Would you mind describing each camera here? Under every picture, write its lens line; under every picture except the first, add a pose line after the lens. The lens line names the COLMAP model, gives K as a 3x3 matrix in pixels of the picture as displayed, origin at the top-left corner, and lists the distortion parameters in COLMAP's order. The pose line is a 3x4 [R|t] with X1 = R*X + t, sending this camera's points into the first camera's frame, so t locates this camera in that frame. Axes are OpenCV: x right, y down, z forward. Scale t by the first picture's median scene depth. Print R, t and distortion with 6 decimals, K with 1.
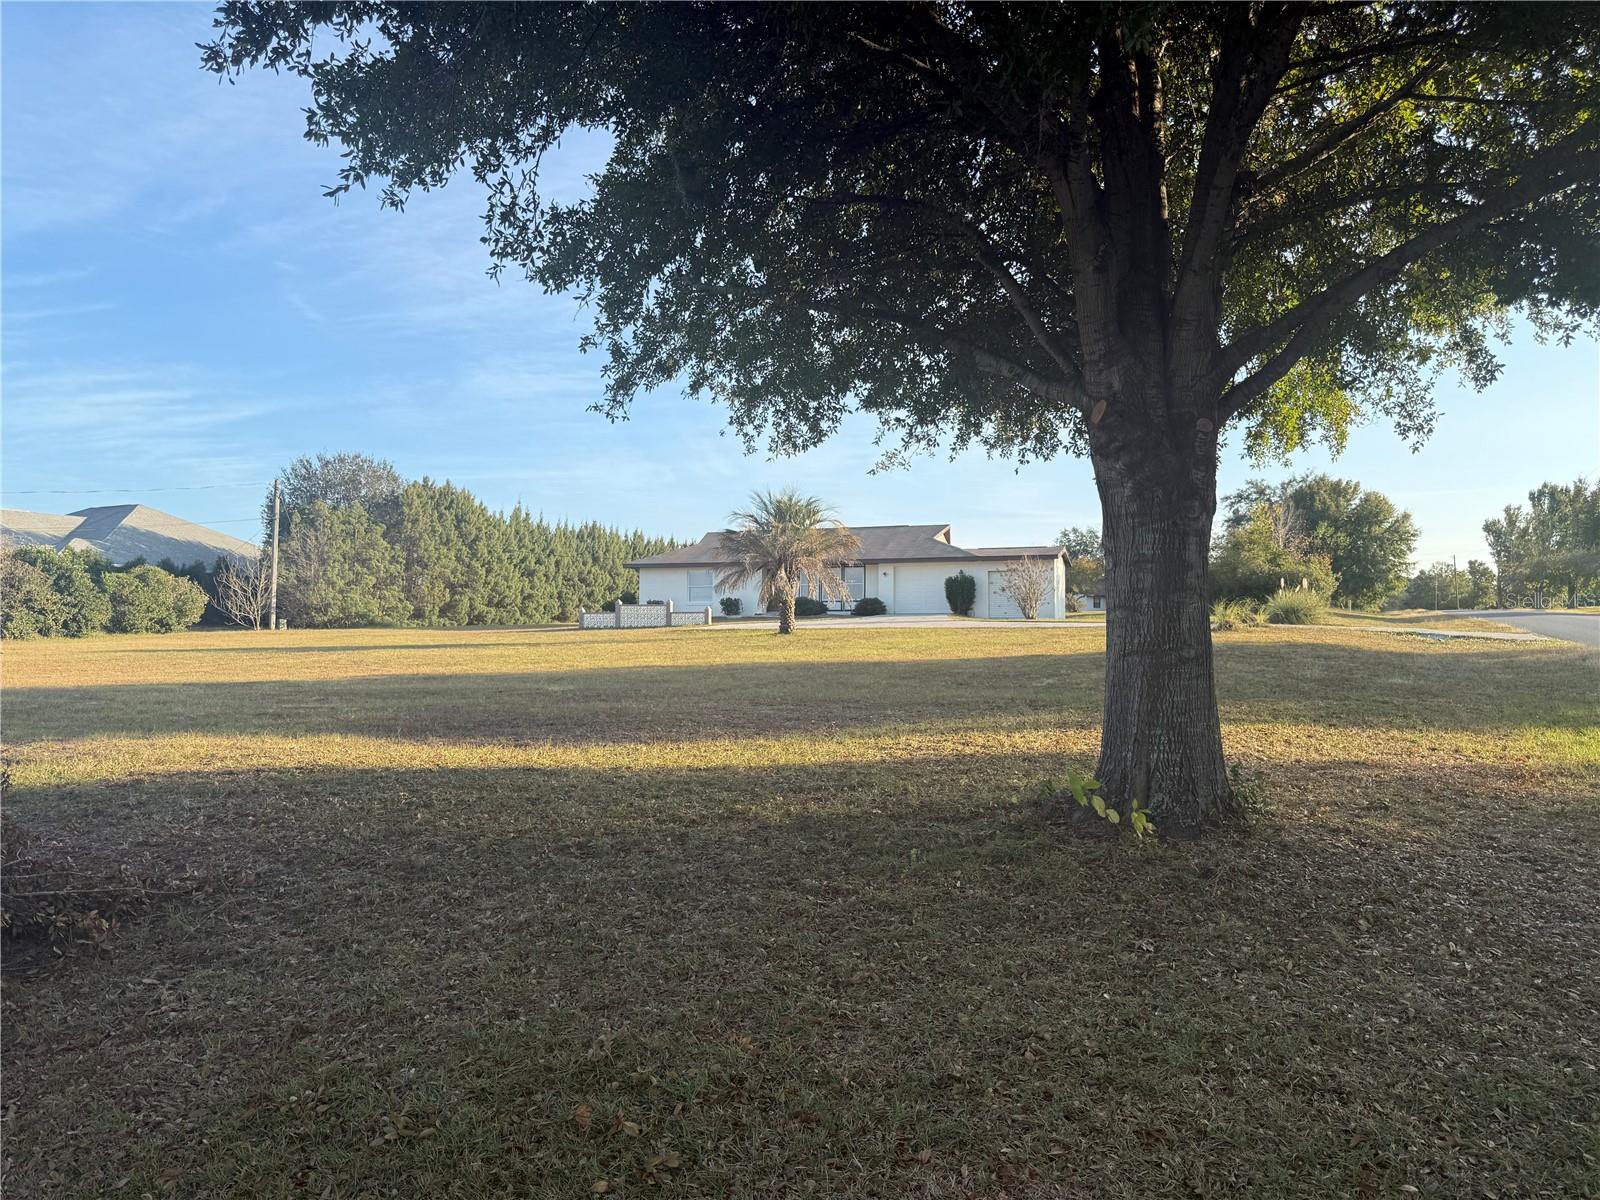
lens RADIAL K [[1092.9, 0, 791.7], [0, 1092.9, 598.0], [0, 0, 1]] dist [0.130564, -0.190760]
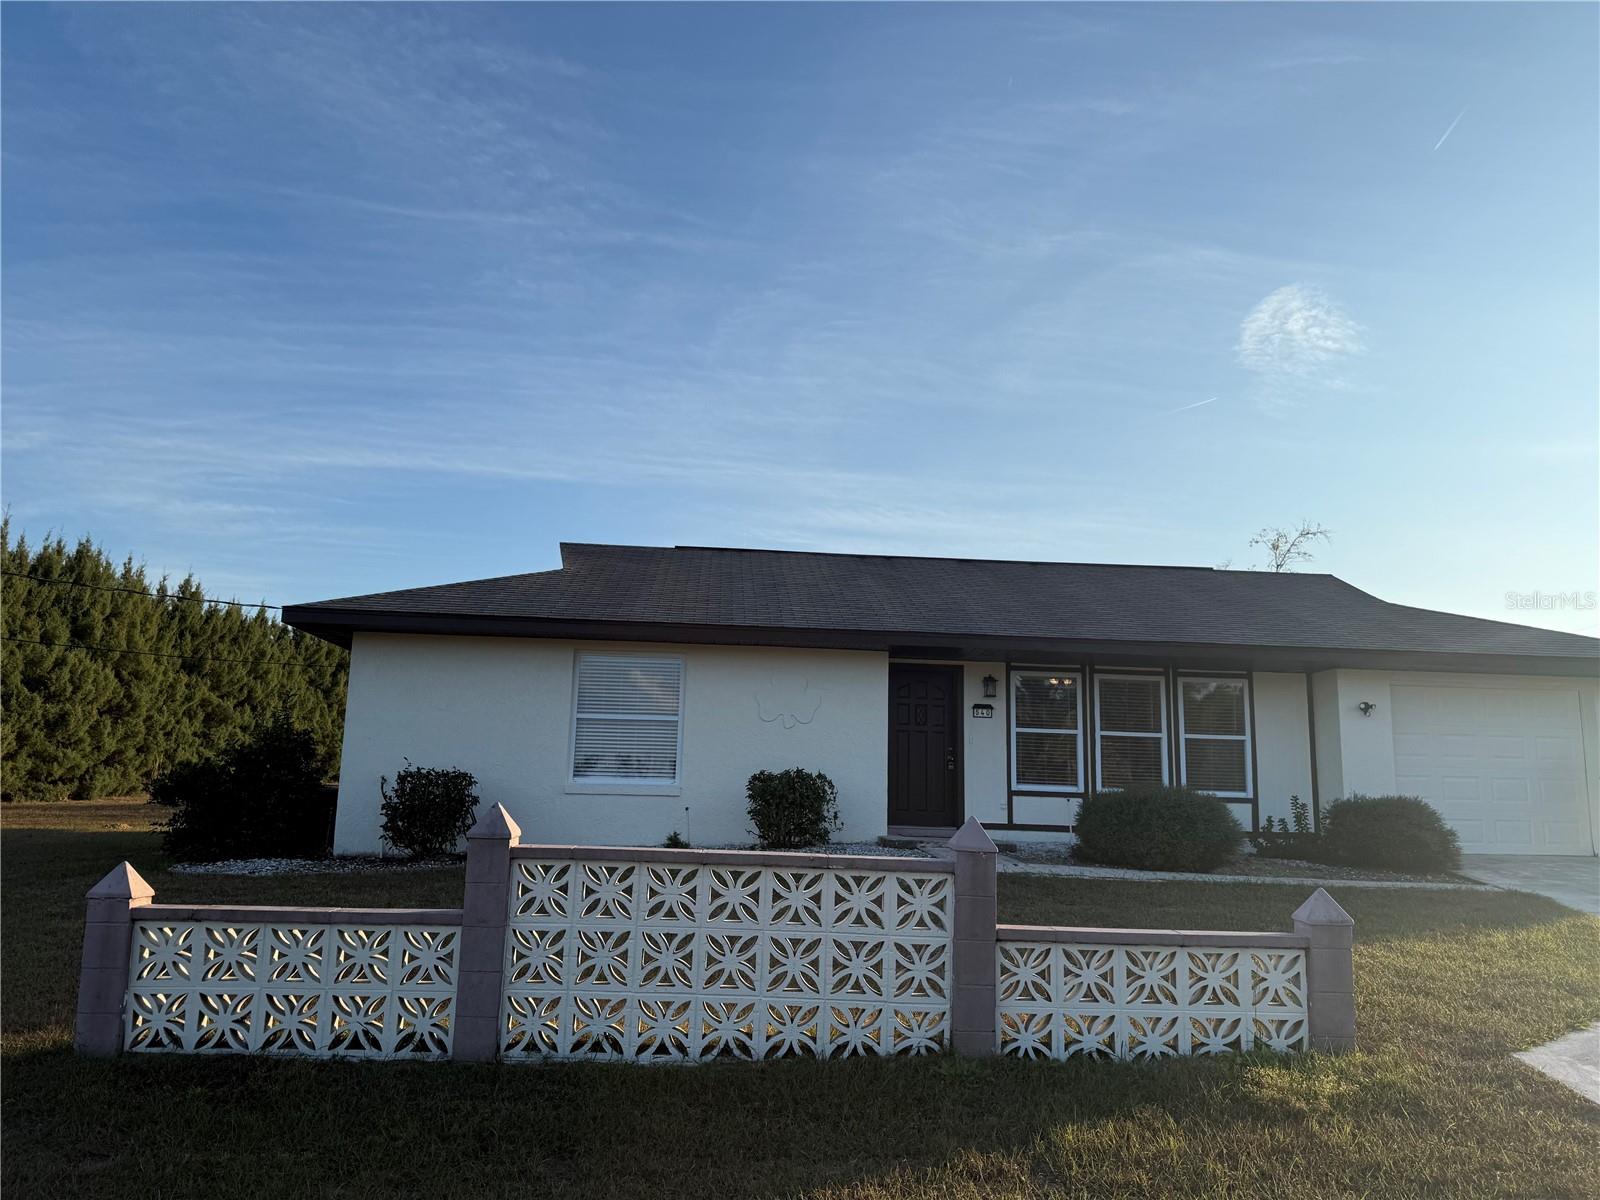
lens RADIAL K [[1134.5, 0, 806.4], [0, 1134.5, 600.1], [0, 0, 1]] dist [0.048256, -0.049540]
pose [[0.911154, 0.090285, 0.402054, -0.151741], [-0.040137, 0.990508, -0.131468, -0.005109], [-0.410107, 0.103650, 0.906128, 0.734455]]
